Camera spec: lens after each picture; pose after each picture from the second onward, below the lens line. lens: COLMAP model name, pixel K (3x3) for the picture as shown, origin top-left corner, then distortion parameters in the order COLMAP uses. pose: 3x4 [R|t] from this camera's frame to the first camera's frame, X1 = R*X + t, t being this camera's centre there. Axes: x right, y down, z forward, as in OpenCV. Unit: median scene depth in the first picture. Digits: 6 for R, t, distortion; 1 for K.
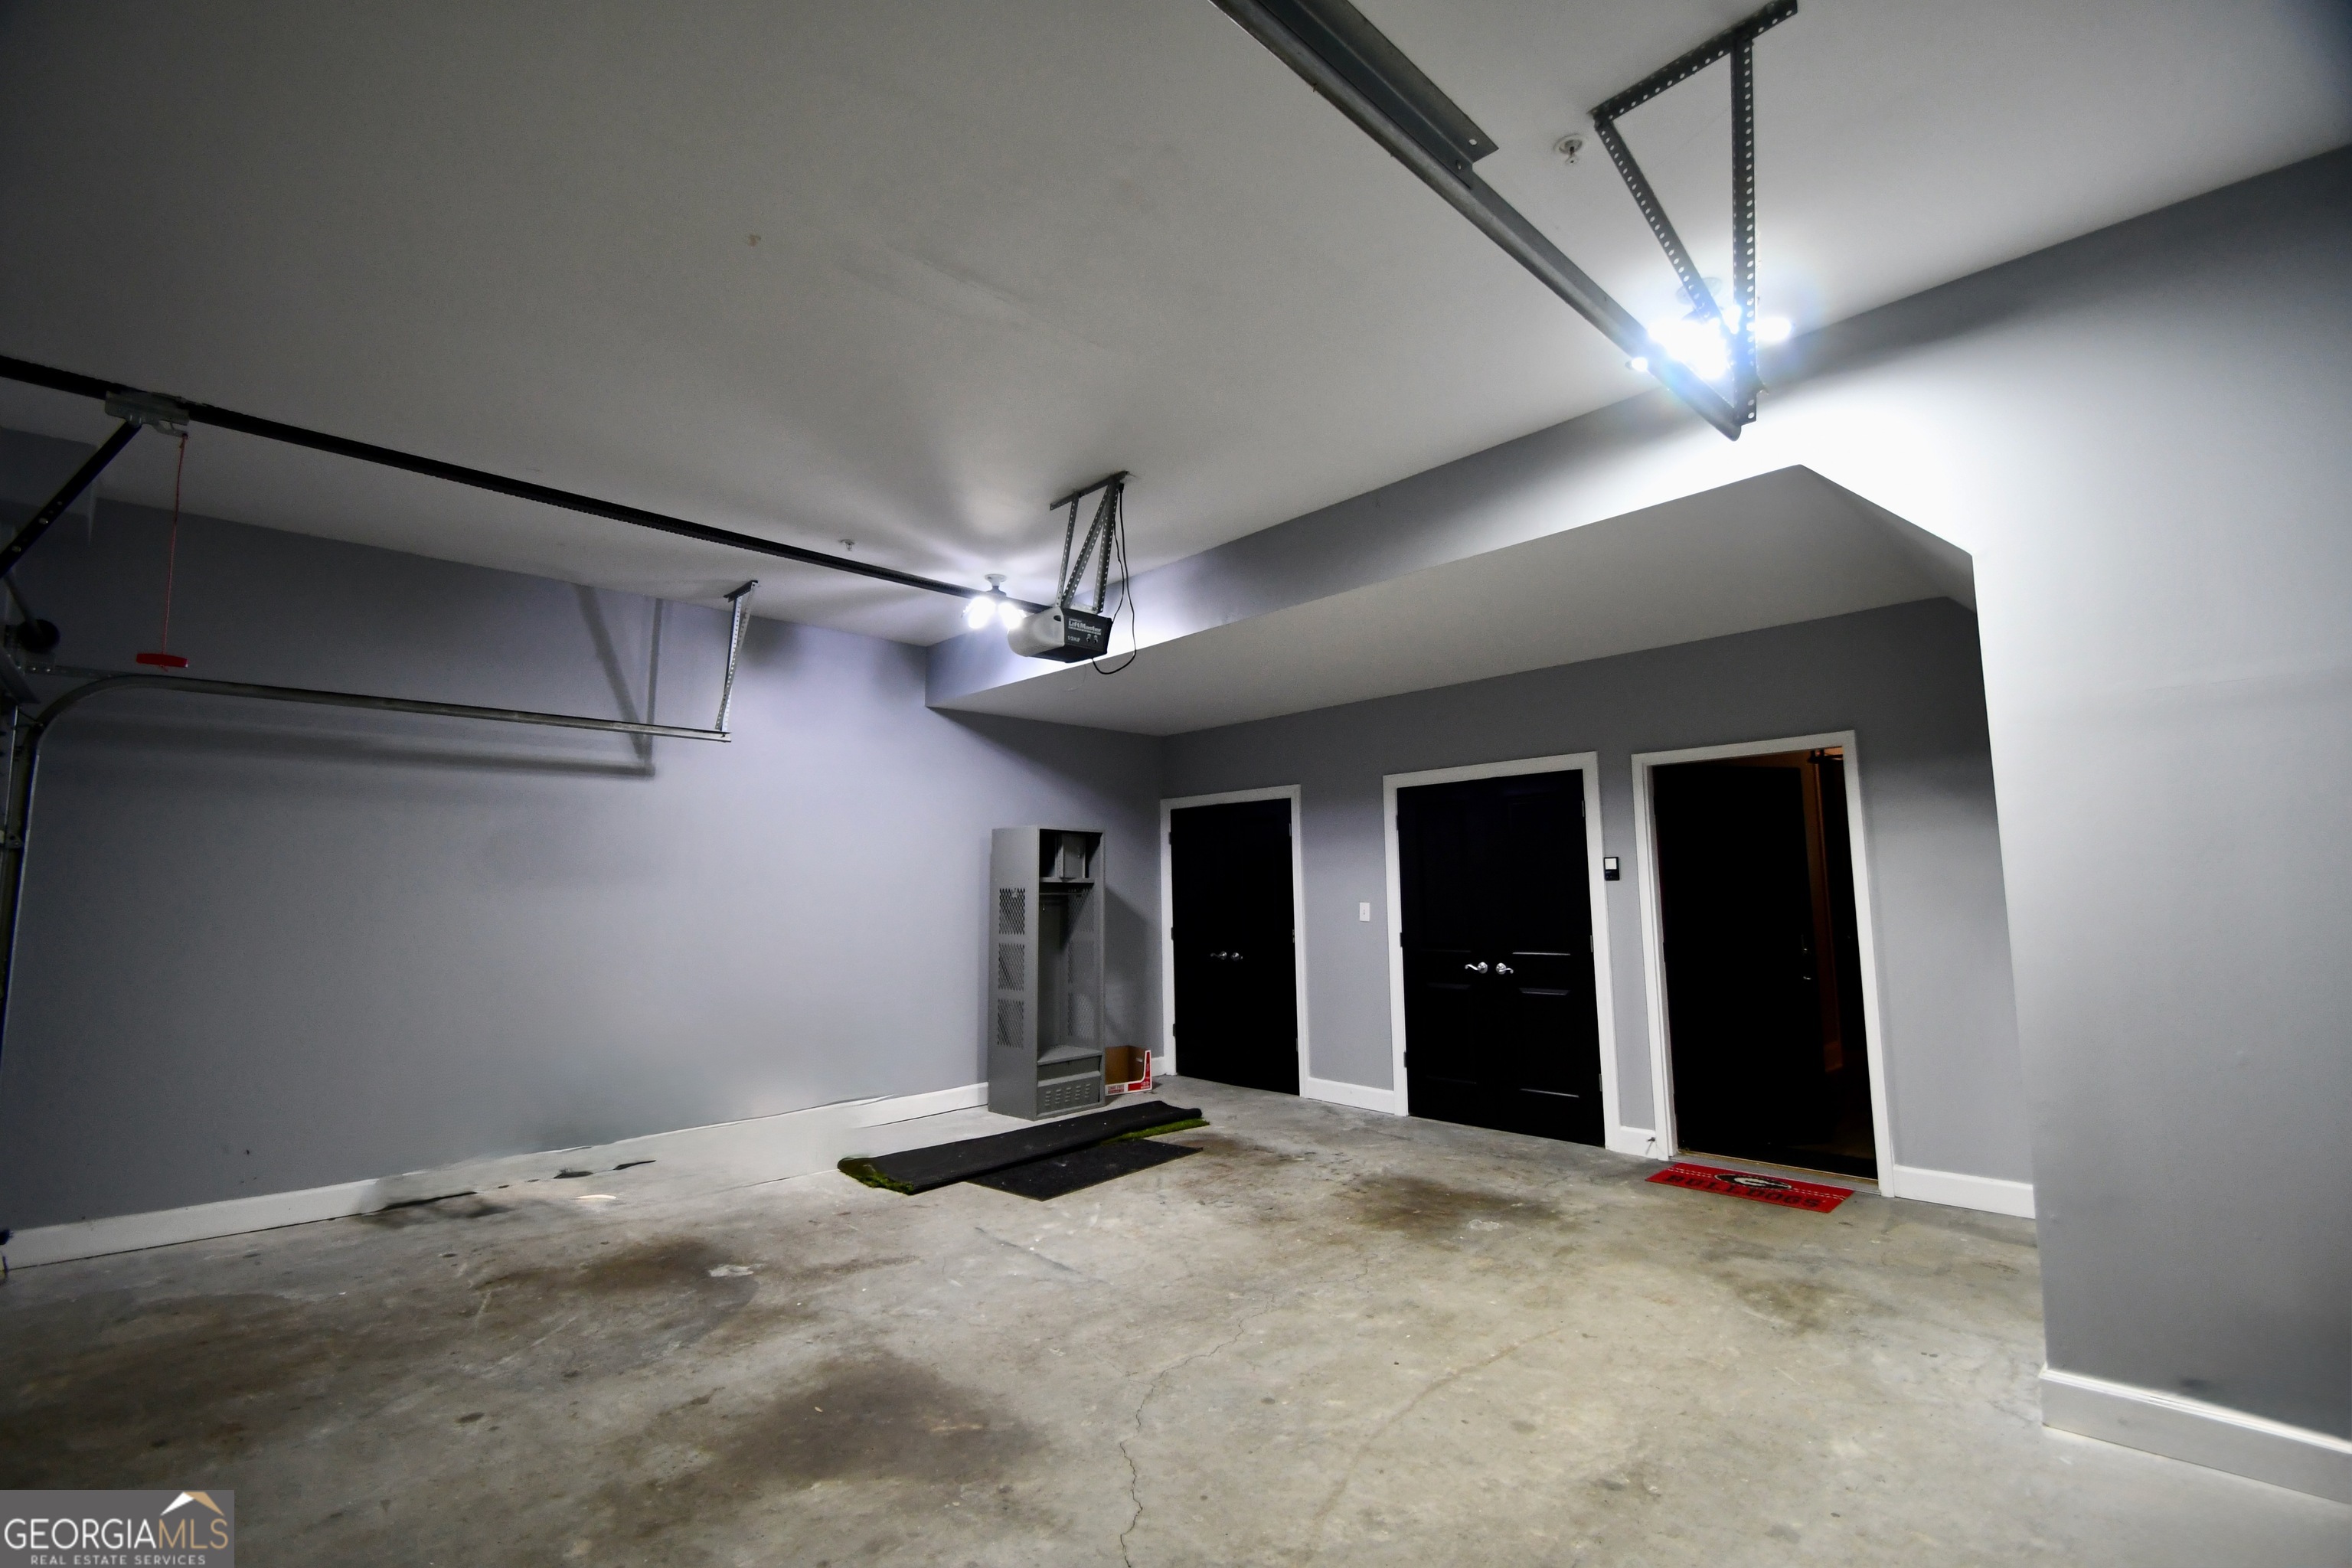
lens RADIAL K [[1024.9, 0, 1176.0], [0, 1024.9, 784.0], [0, 0, 1]] dist [-0.034514, -0.000052]
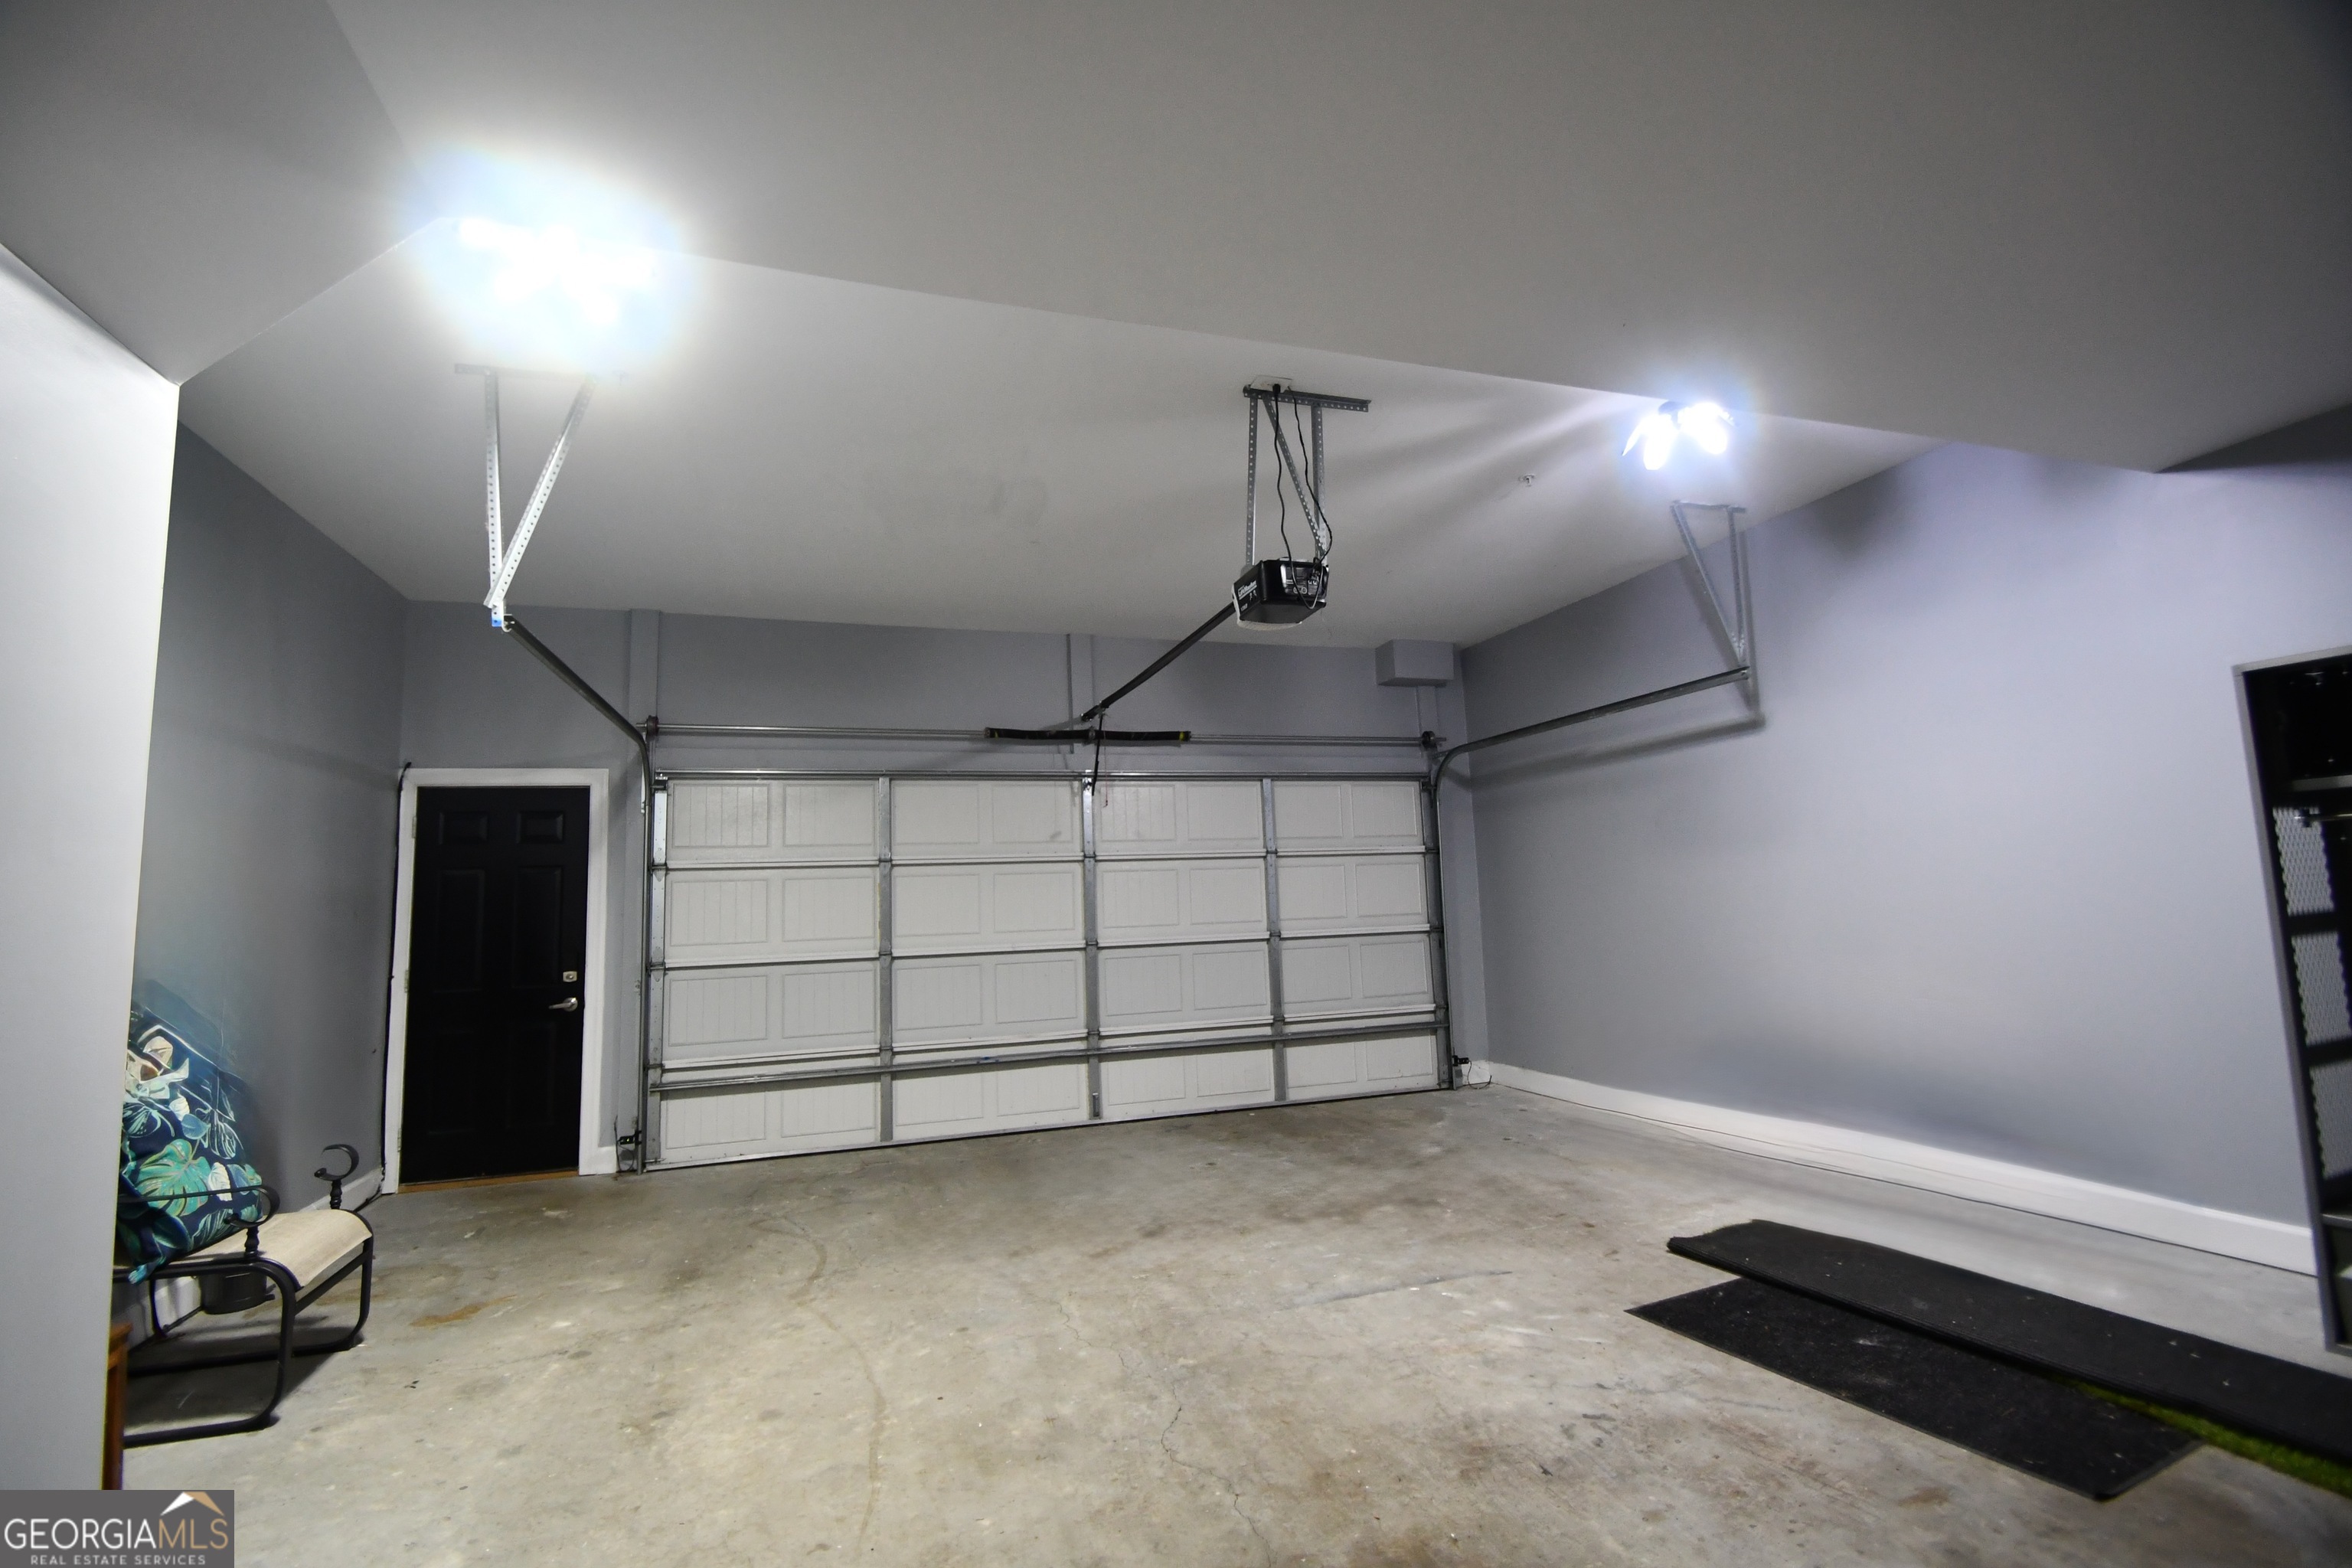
lens RADIAL K [[1024.9, 0, 1176.0], [0, 1024.9, 784.0], [0, 0, 1]] dist [-0.034514, -0.000052]
pose [[-0.414675, -0.070607, -0.907226, 0.900940], [0.134081, 0.981362, -0.137662, 0.154508], [0.900037, -0.178727, -0.397479, 1.482604]]
